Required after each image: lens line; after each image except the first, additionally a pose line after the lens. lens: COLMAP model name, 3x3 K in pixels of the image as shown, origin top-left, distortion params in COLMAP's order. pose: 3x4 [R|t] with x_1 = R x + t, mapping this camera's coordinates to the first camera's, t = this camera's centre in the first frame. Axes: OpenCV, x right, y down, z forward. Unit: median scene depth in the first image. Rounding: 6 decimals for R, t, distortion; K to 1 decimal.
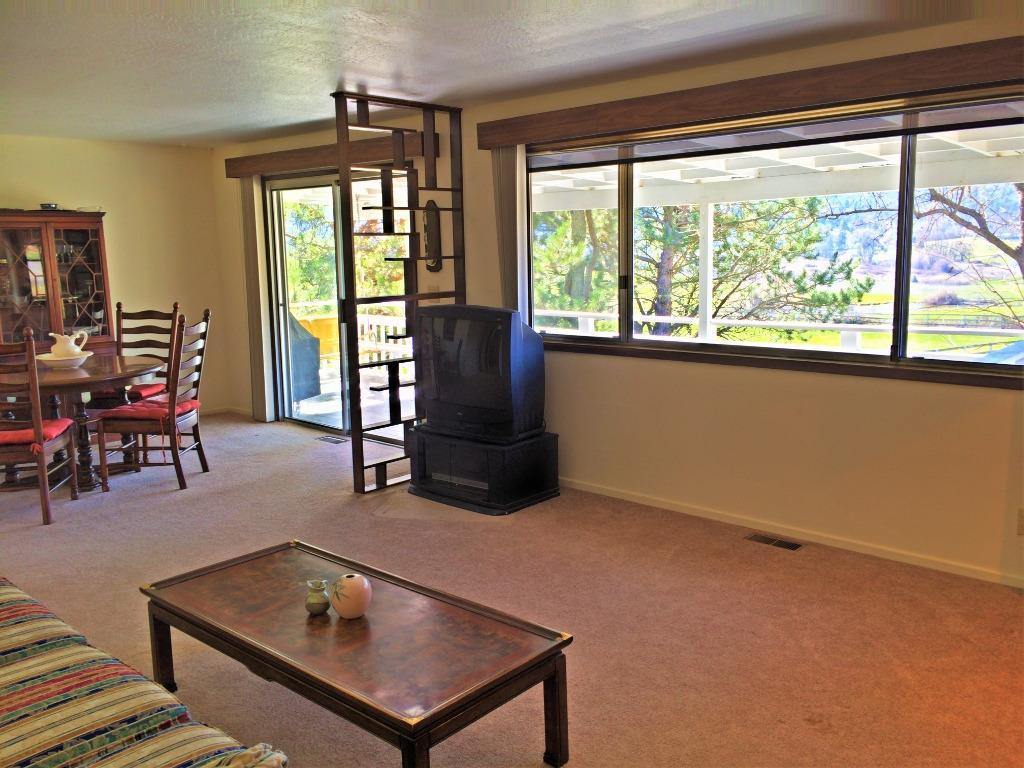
lens RADIAL K [[885.3, 0, 506.9], [0, 885.3, 379.2], [0, 0, 1]] dist [0.057513, -0.062141]
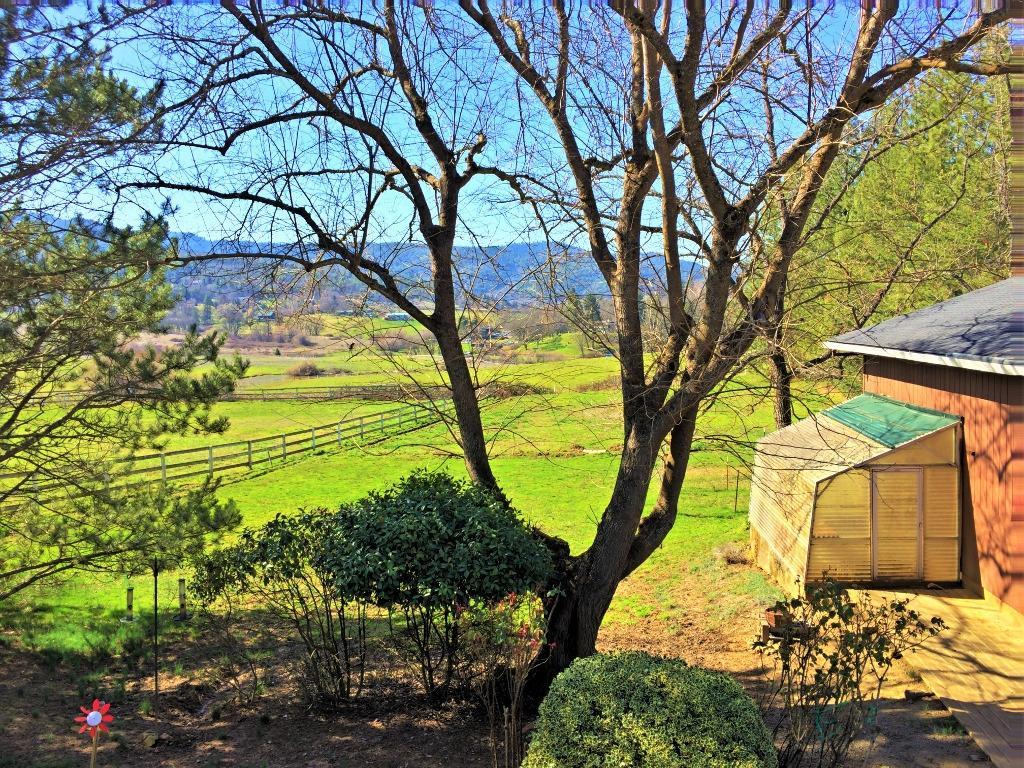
lens RADIAL K [[885.3, 0, 512.4], [0, 885.3, 379.6], [0, 0, 1]] dist [0.057513, -0.062141]
pose [[0.774685, -0.041383, 0.630992, 0.110977], [0.093005, 0.994461, -0.048965, -0.037594], [-0.625471, 0.096618, 0.774243, 0.280978]]
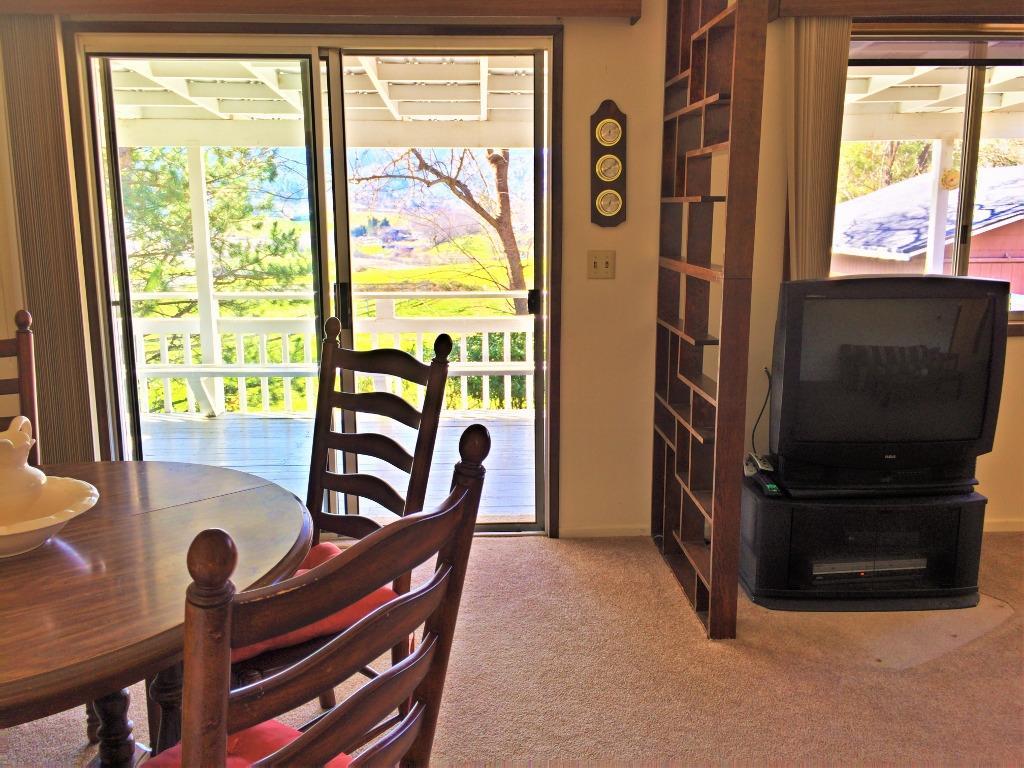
lens RADIAL K [[885.3, 0, 512.8], [0, 885.3, 382.1], [0, 0, 1]] dist [0.057513, -0.062141]
pose [[0.704165, -0.122697, 0.699355, -0.135156], [0.101011, 0.992249, 0.072378, -0.016853], [-0.702815, 0.019676, 0.711100, 0.155700]]
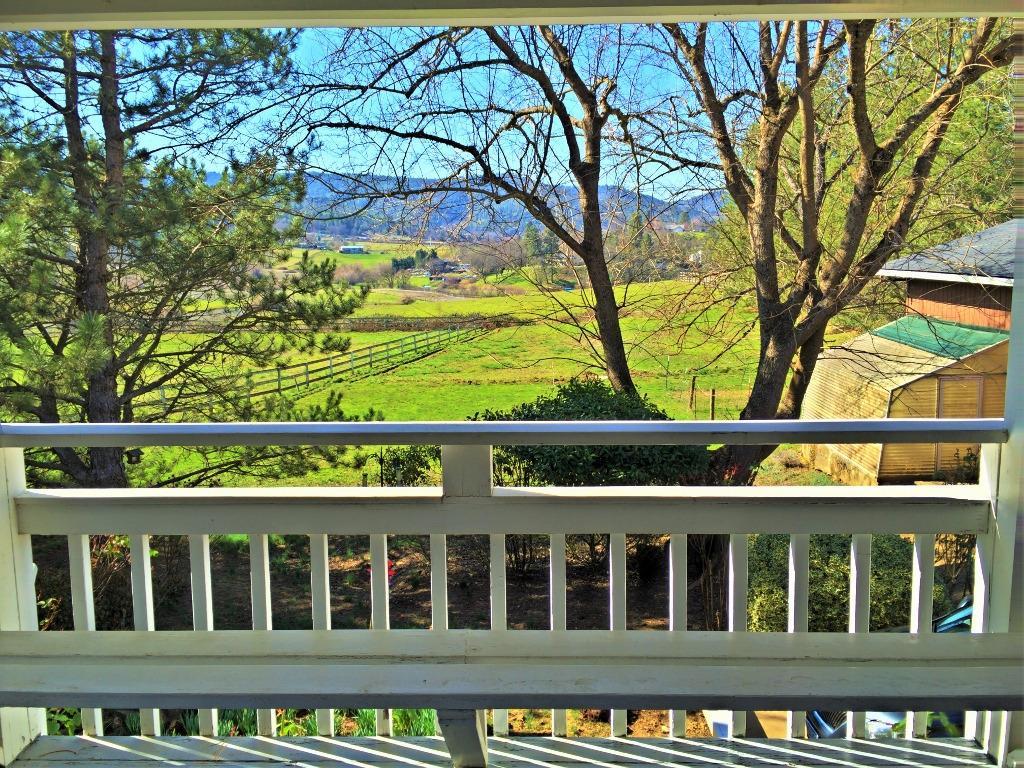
lens RADIAL K [[885.3, 0, 504.6], [0, 885.3, 380.7], [0, 0, 1]] dist [0.057513, -0.062141]
pose [[0.745994, -0.093531, 0.659352, -0.028064], [0.097739, 0.994744, 0.030524, -0.036692], [-0.658741, 0.041674, 0.751214, 0.302477]]
